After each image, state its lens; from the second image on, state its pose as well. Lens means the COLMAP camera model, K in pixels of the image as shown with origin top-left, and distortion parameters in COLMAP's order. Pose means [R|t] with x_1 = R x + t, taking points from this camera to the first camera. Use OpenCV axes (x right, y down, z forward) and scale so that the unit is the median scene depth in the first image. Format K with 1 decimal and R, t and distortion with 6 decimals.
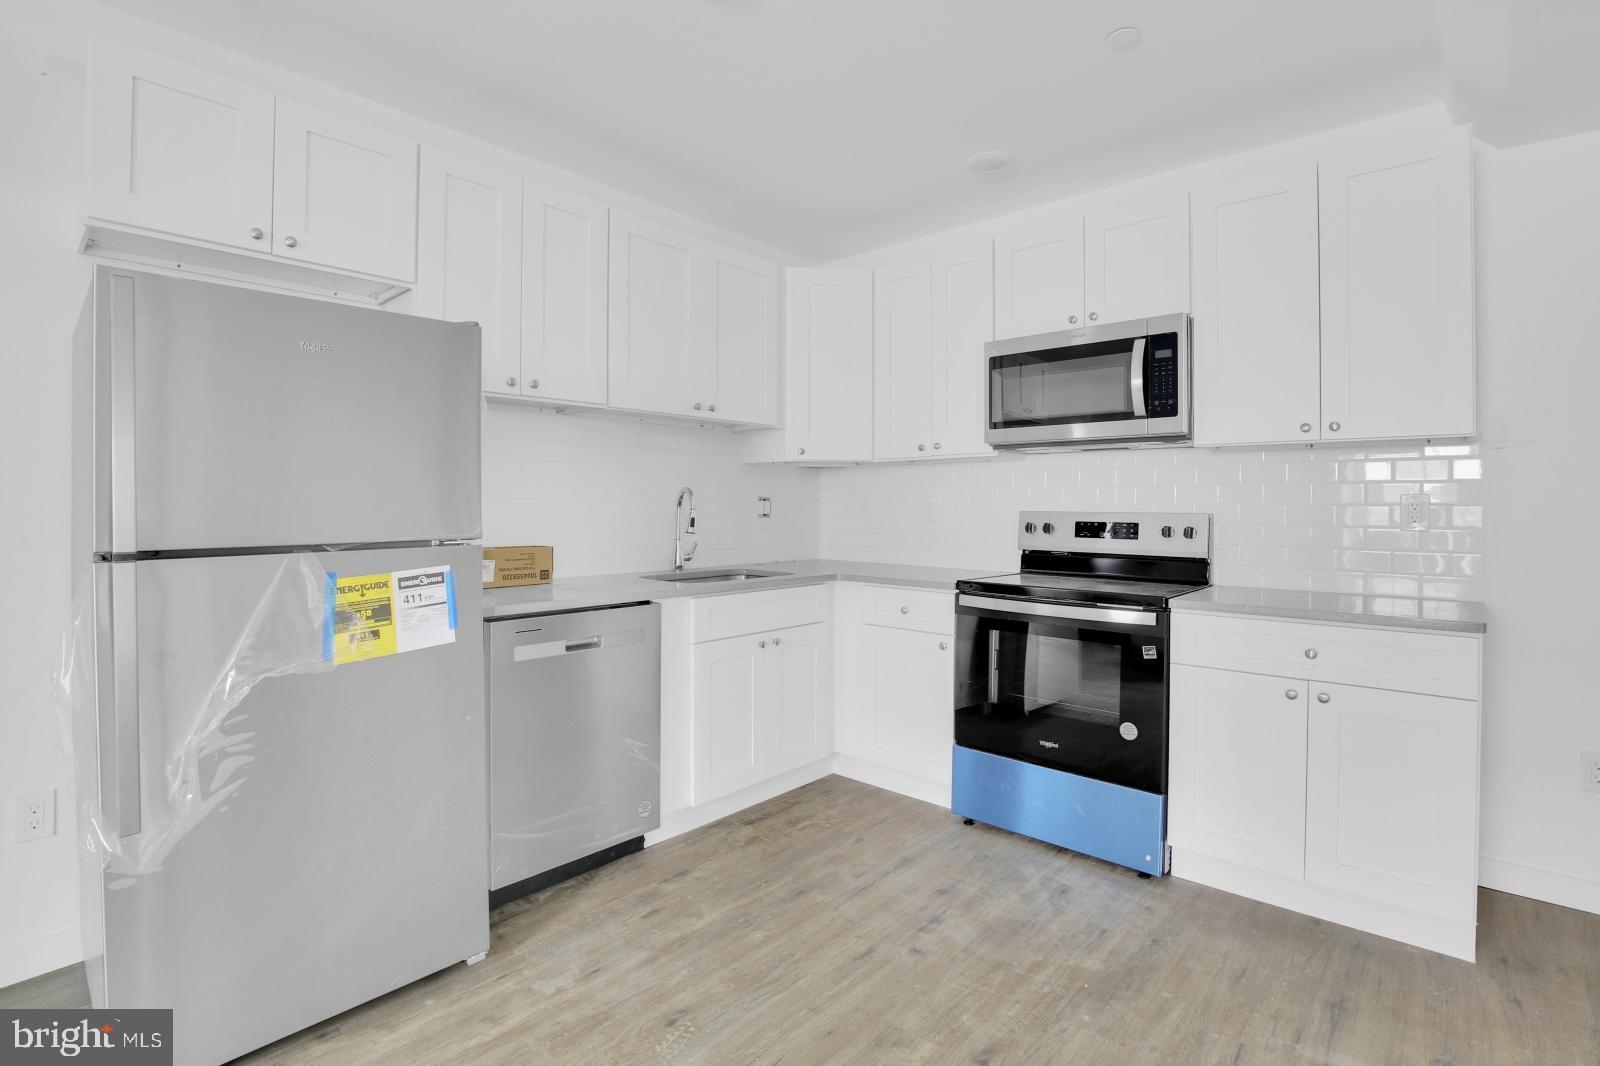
lens RADIAL K [[757.4, 0, 793.3], [0, 757.4, 506.1], [0, 0, 1]] dist [-0.034953, 0.003122]
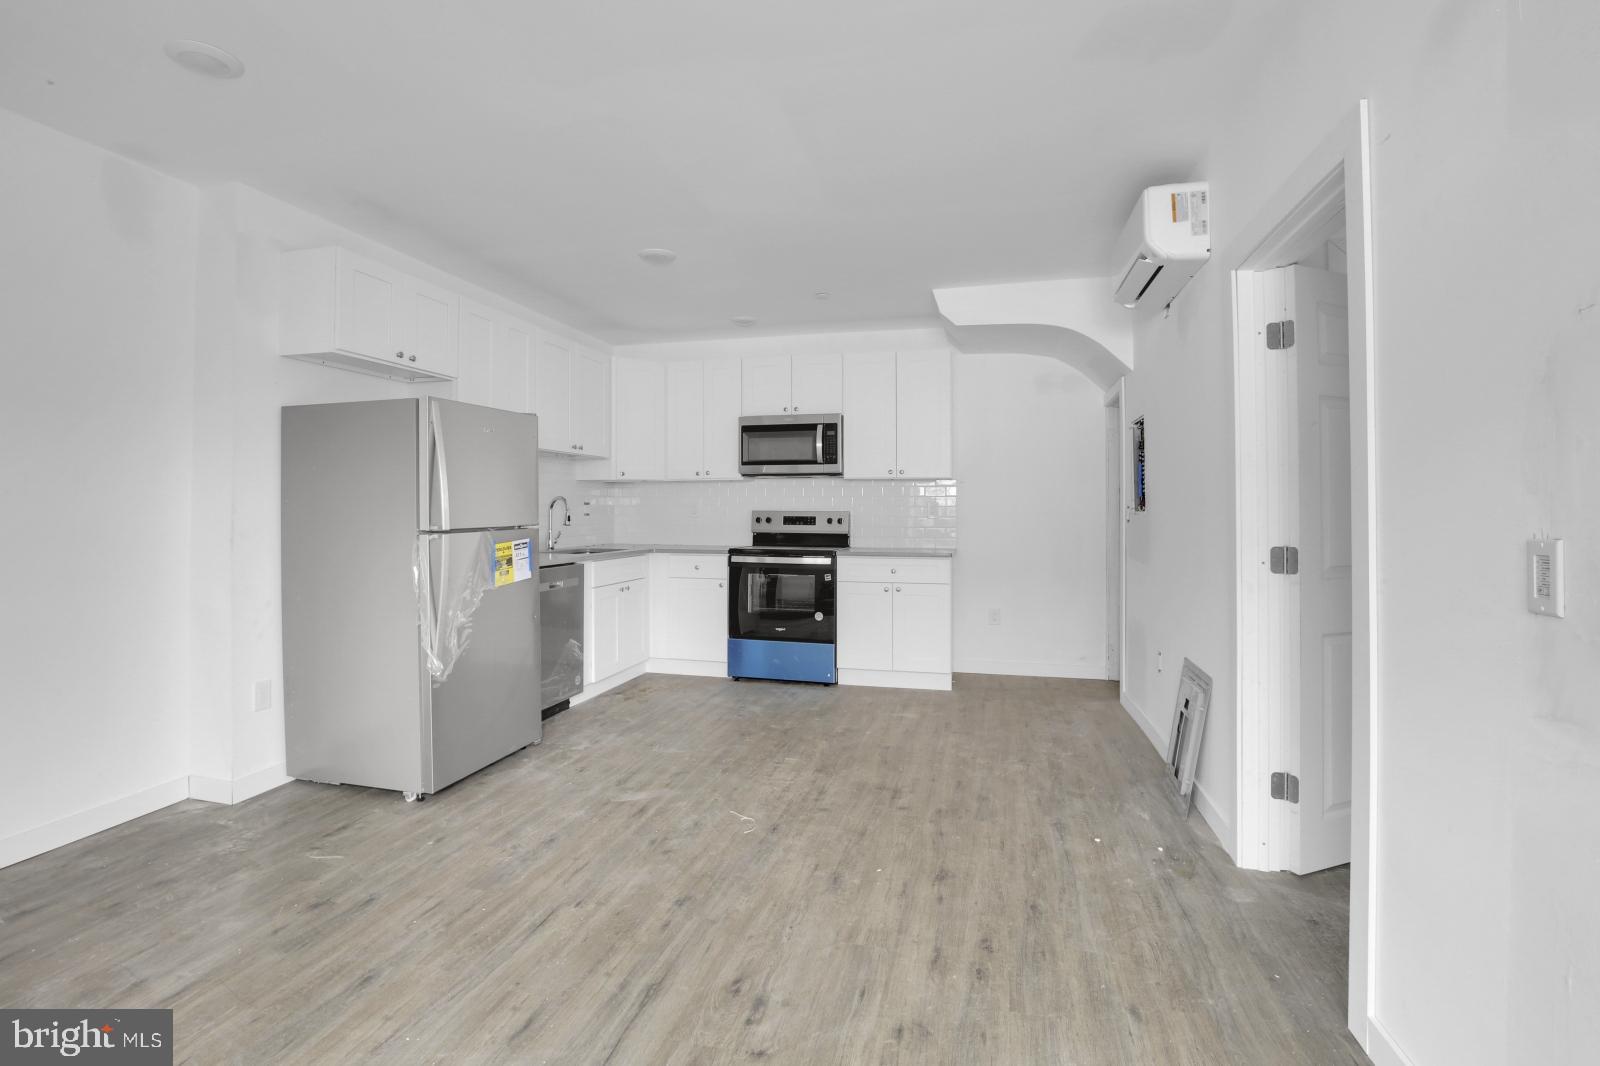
lens RADIAL K [[757.4, 0, 806.8], [0, 757.4, 505.0], [0, 0, 1]] dist [-0.034953, 0.003122]
pose [[0.878751, -0.000145, 0.477281, -0.592684], [0.002185, 0.999991, -0.003720, 0.000013], [-0.477276, 0.004312, 0.878743, -0.840857]]
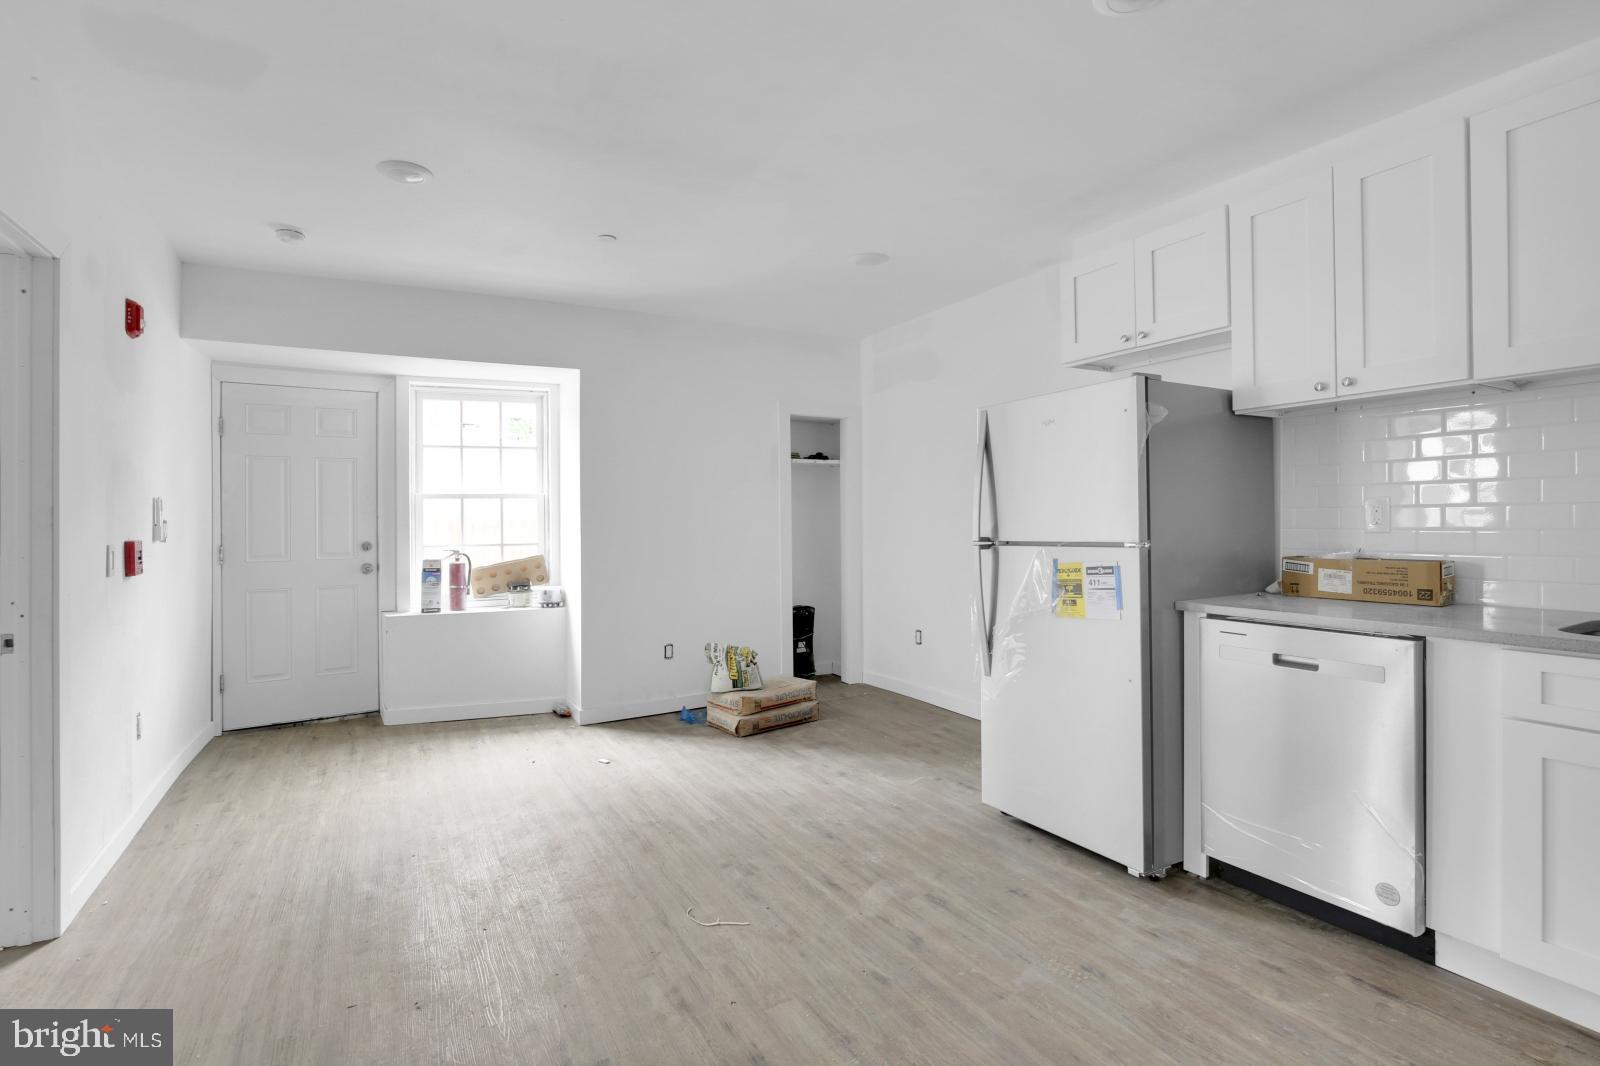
lens RADIAL K [[757.4, 0, 794.6], [0, 757.4, 512.5], [0, 0, 1]] dist [-0.034953, 0.003122]
pose [[-0.318232, -0.007950, -0.947980, 0.776036], [0.012303, 0.999846, -0.012515, 0.000879], [0.947933, -0.015645, -0.318085, 0.689625]]
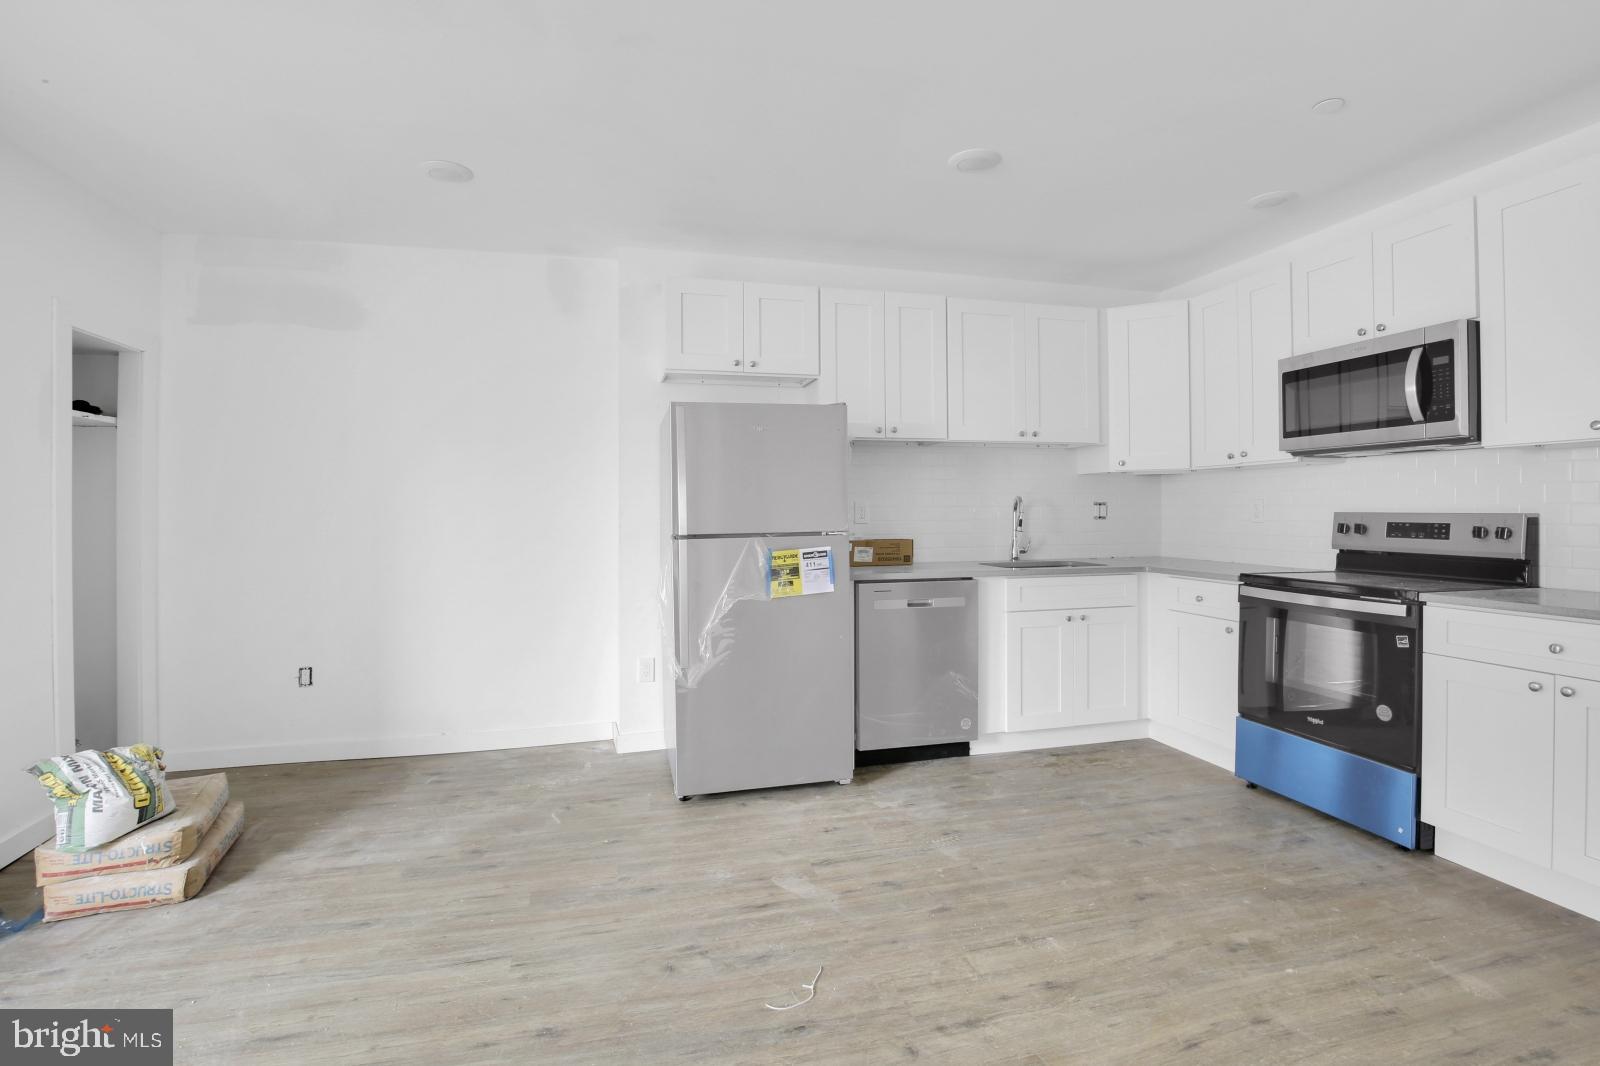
lens RADIAL K [[757.4, 0, 791.5], [0, 757.4, 512.6], [0, 0, 1]] dist [-0.034953, 0.003122]
pose [[0.834220, -0.007104, -0.551386, 0.330341], [0.008702, 0.999962, 0.000283, -0.000176], [0.551363, -0.005035, 0.834250, -0.384172]]
